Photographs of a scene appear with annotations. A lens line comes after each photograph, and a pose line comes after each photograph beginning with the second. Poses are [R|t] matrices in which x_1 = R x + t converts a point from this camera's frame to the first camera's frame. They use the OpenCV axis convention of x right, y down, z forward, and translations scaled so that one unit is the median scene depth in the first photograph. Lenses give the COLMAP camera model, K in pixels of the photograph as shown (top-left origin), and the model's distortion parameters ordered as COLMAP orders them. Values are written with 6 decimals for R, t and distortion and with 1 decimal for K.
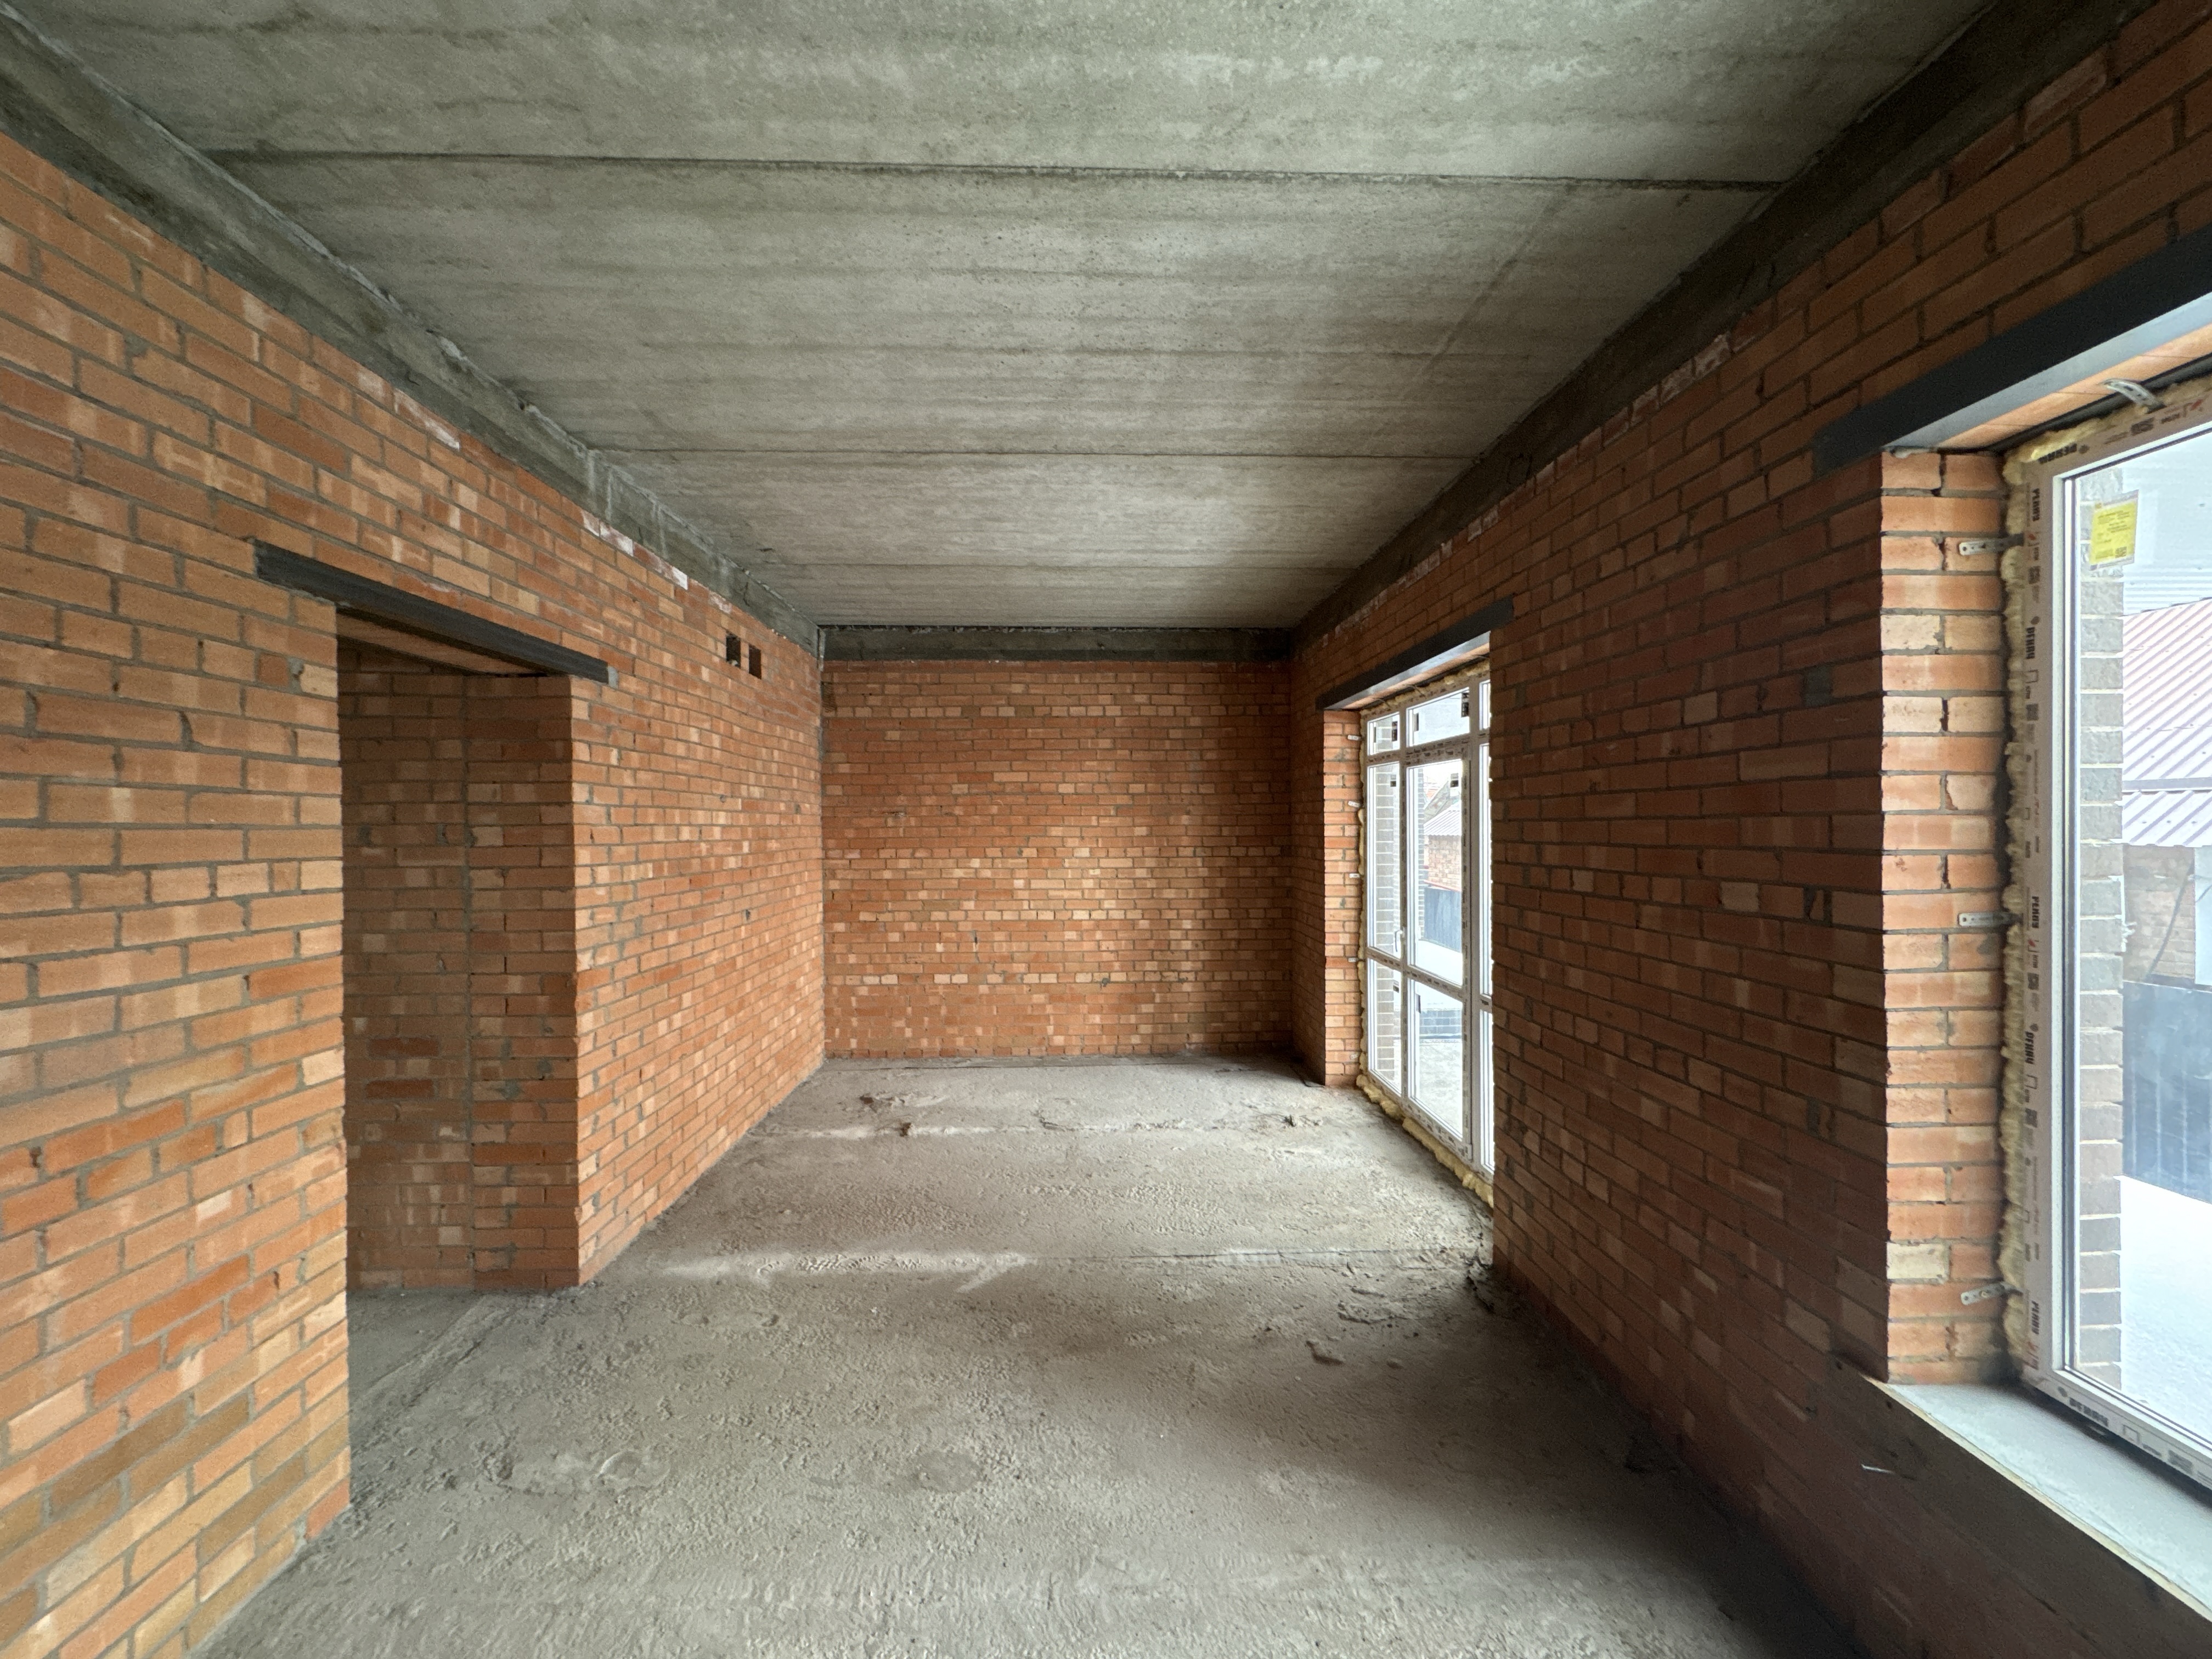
lens RADIAL K [[876.2, 0, 1105.4], [0, 876.2, 828.0], [0, 0, 1]] dist [-0.003044, 0.000431]
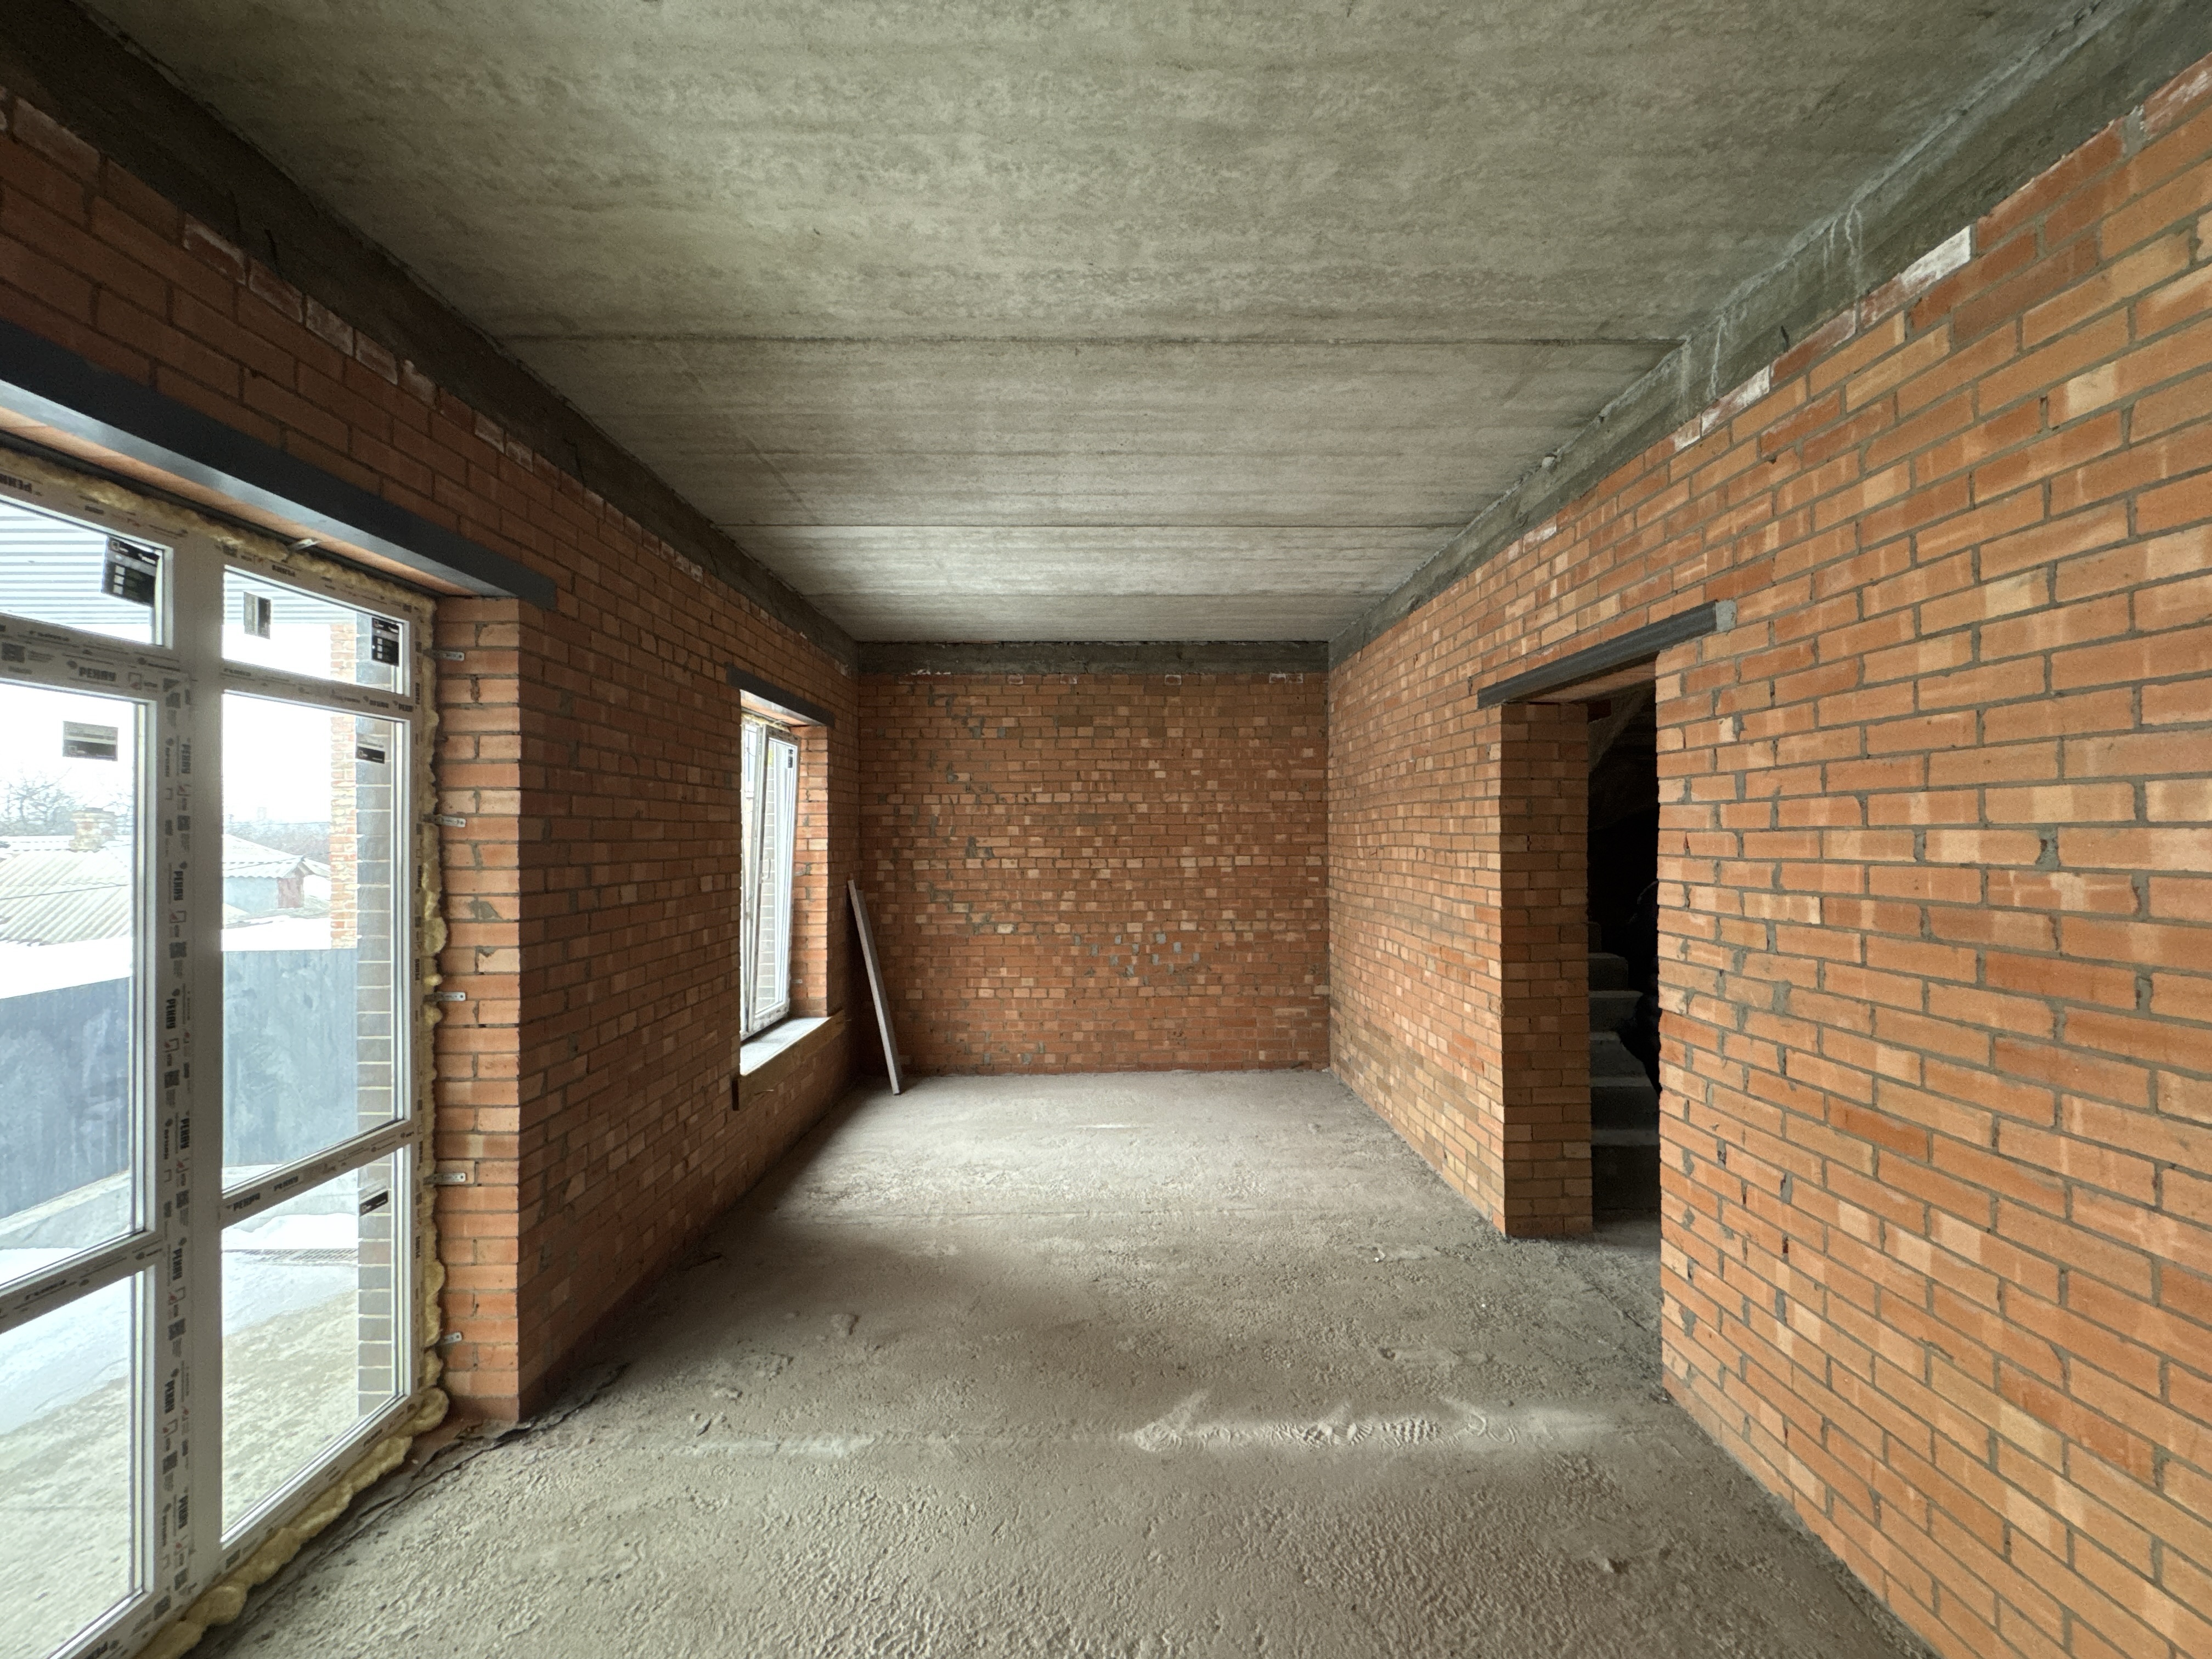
lens RADIAL K [[876.2, 0, 1106.5], [0, 876.2, 827.7], [0, 0, 1]] dist [-0.003044, 0.000431]
pose [[-0.999702, 0.014651, 0.019543, -0.101882], [0.014485, 0.999858, -0.008623, -0.007433], [-0.019667, -0.008337, -0.999772, 1.961299]]
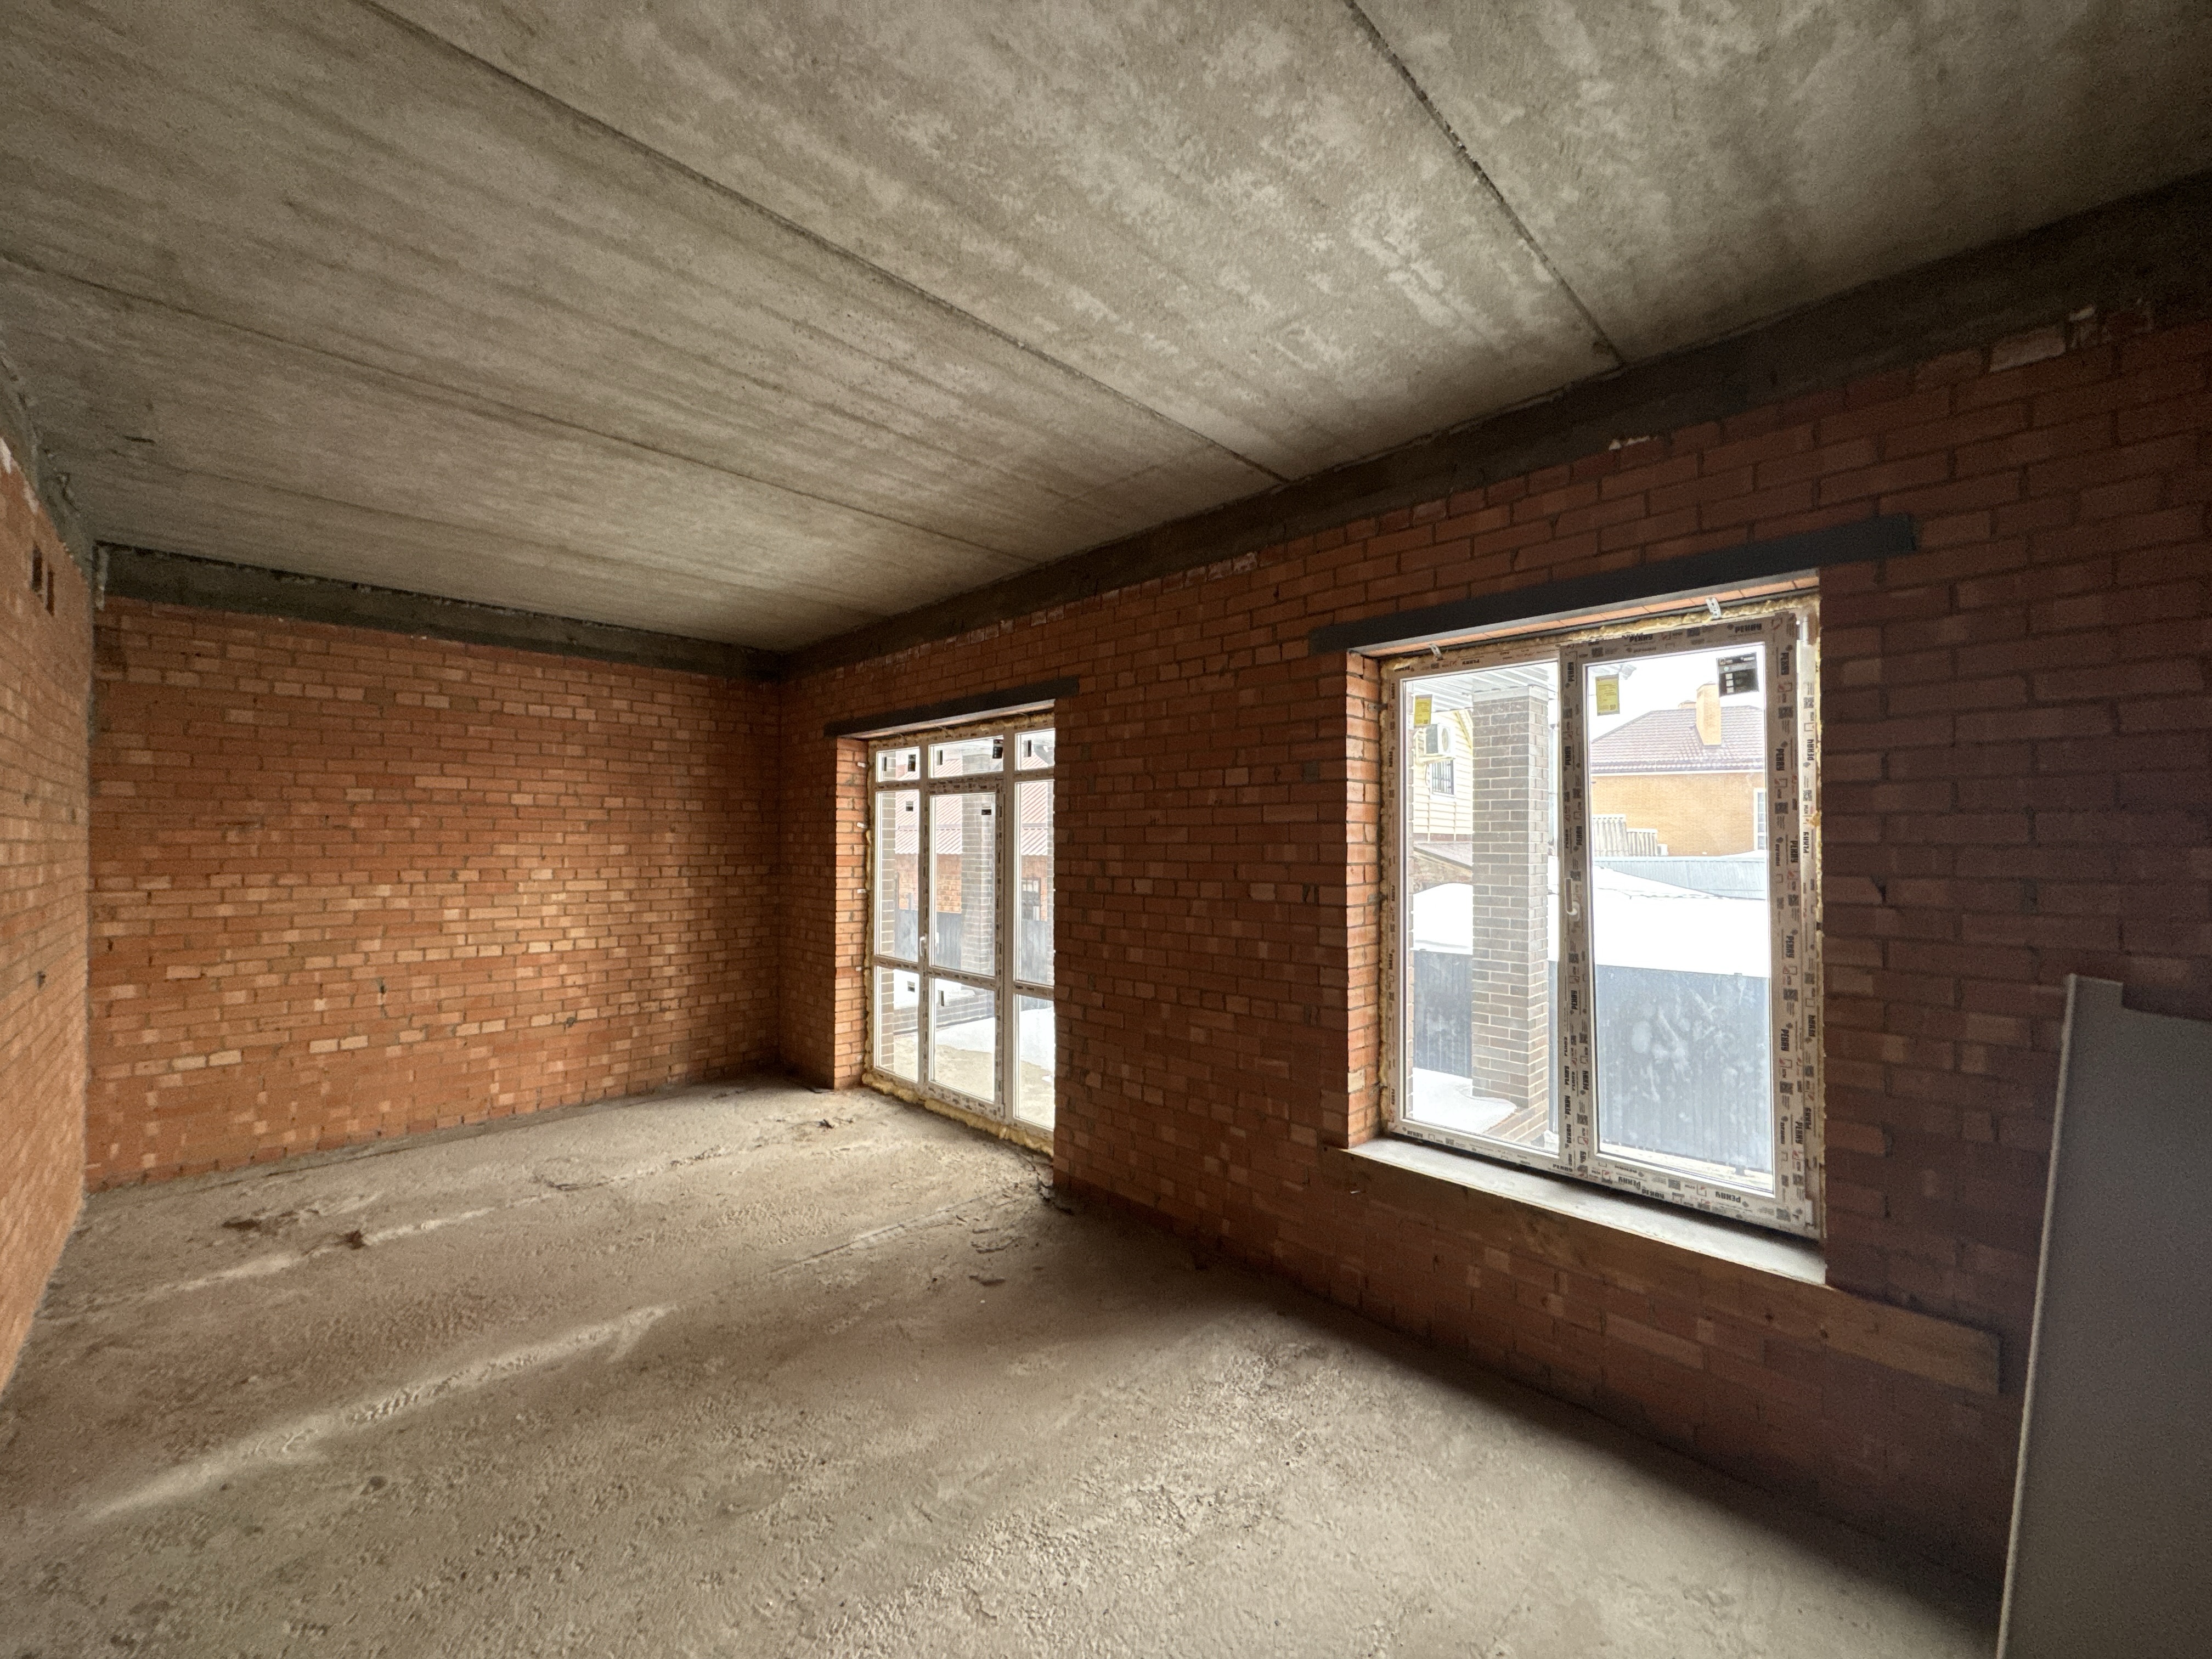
lens RADIAL K [[876.2, 0, 1103.6], [0, 876.2, 828.5], [0, 0, 1]] dist [-0.003044, 0.000431]
pose [[0.733135, 0.016857, 0.679874, -0.442988], [-0.004348, 0.999789, -0.020100, -0.005224], [-0.680069, 0.011780, 0.733053, -0.013707]]
